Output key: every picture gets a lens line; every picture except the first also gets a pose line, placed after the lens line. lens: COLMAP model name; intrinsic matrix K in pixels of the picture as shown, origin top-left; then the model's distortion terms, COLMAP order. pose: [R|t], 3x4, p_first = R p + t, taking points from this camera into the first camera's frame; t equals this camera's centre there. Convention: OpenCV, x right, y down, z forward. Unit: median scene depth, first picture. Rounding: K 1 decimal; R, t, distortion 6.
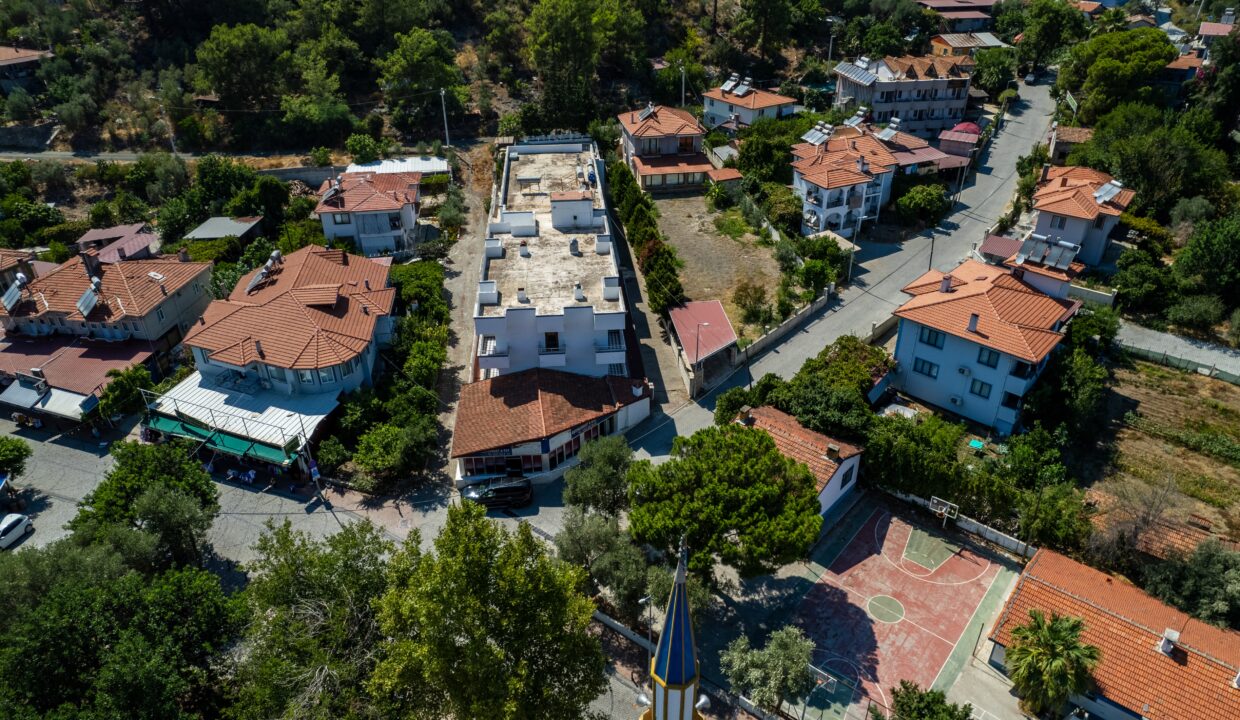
lens RADIAL K [[819.5, 0, 626.6], [0, 819.5, 365.1], [0, 0, 1]] dist [-0.080645, 0.073385]
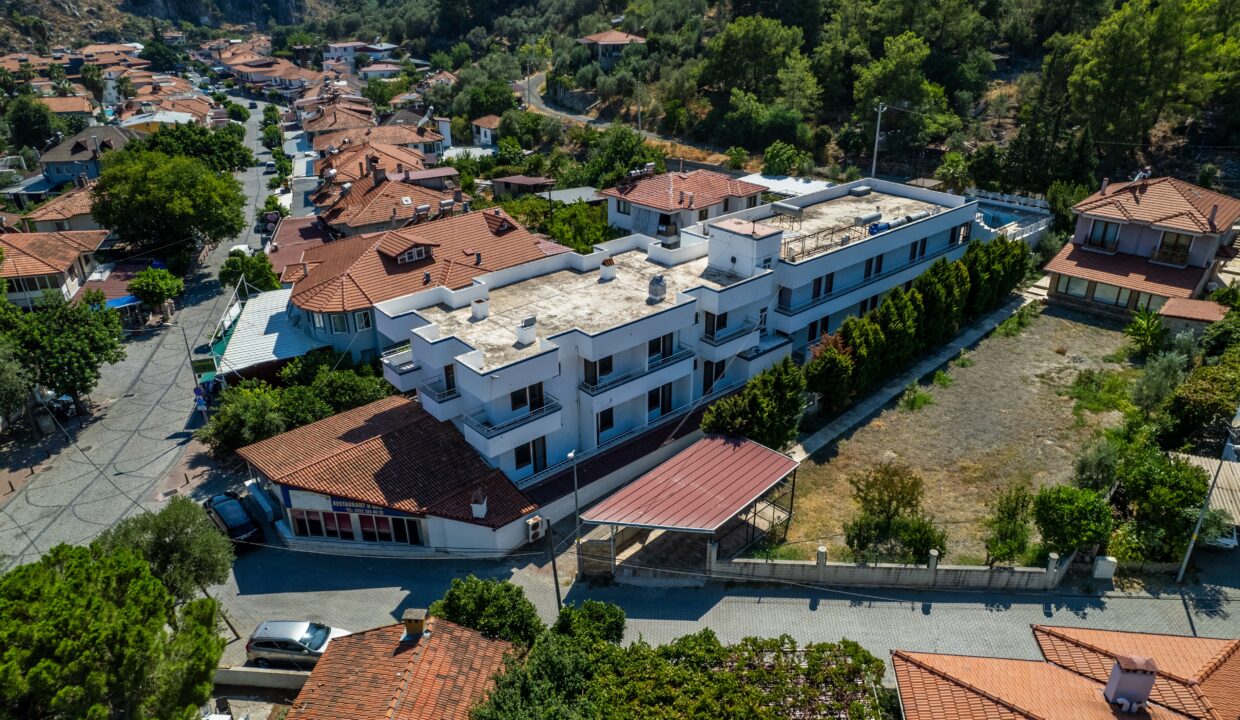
lens RADIAL K [[819.5, 0, 628.7], [0, 819.5, 364.0], [0, 0, 1]] dist [-0.080645, 0.073385]
pose [[0.592765, 0.348566, -0.726039, 0.357883], [-0.407447, 0.907404, 0.102983, -0.128781], [0.694706, 0.234778, 0.679899, 0.484505]]
